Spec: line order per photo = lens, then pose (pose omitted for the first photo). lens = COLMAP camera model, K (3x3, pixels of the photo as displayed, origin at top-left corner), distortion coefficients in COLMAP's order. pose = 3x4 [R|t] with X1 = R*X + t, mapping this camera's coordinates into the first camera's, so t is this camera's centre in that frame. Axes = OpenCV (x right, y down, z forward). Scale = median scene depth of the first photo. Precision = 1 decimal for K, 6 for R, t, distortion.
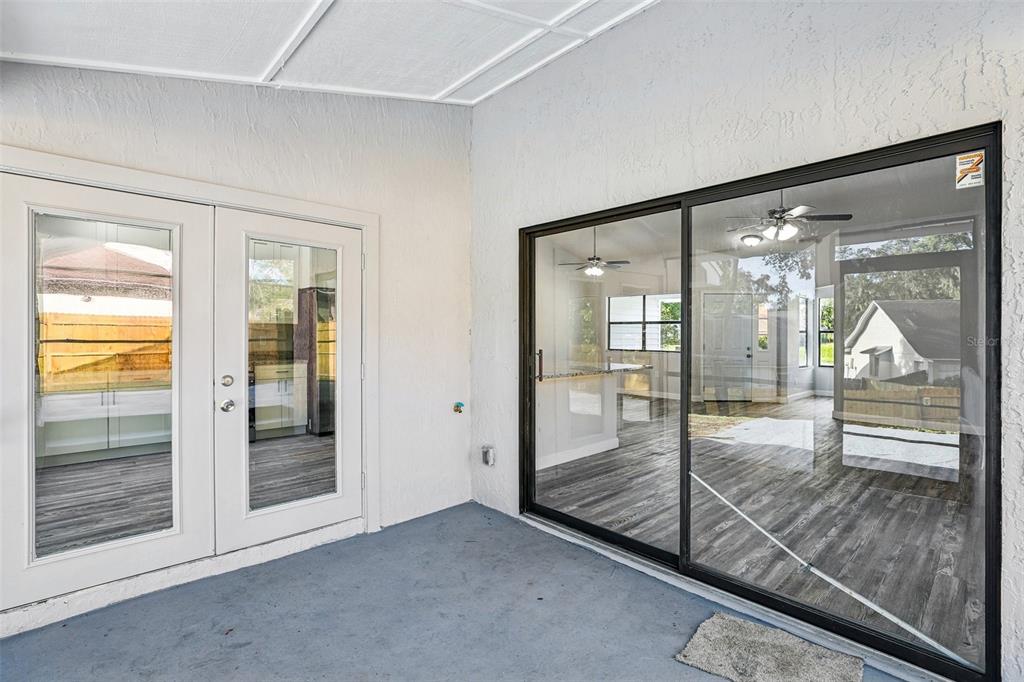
lens RADIAL K [[469.9, 0, 511.9], [0, 469.9, 337.6], [0, 0, 1]] dist [-0.040880, 0.012161]
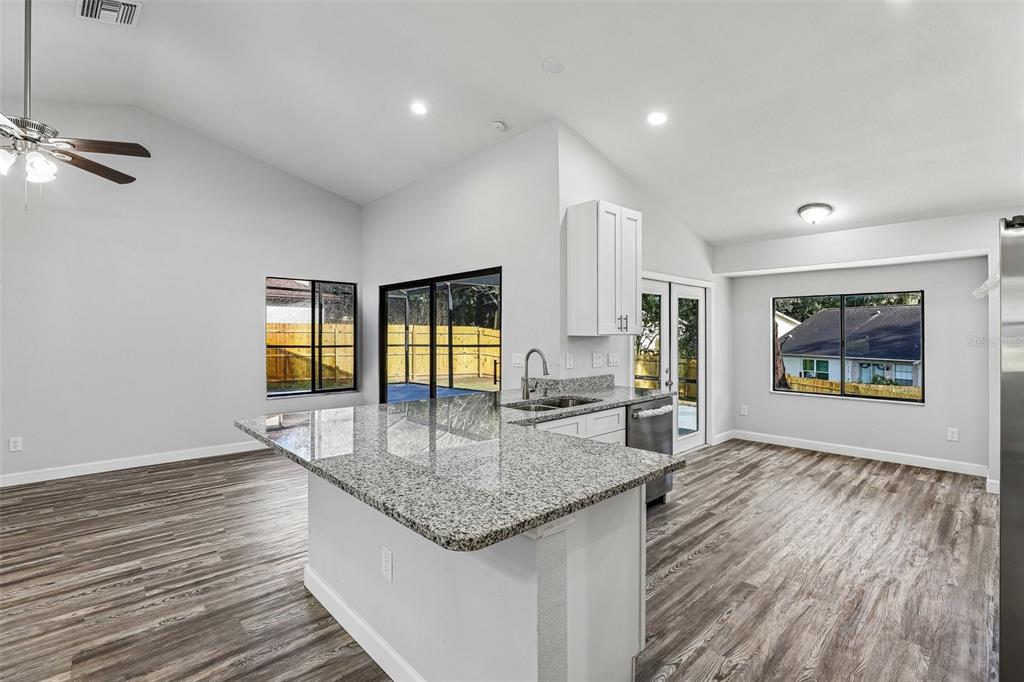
lens RADIAL K [[469.9, 0, 511.9], [0, 469.9, 337.6], [0, 0, 1]] dist [-0.040880, 0.012161]
pose [[-0.999979, -0.006380, 0.001289, 0.016079], [-0.006363, 0.999899, 0.012701, -0.052696], [-0.001369, 0.012693, -0.999919, 2.289230]]
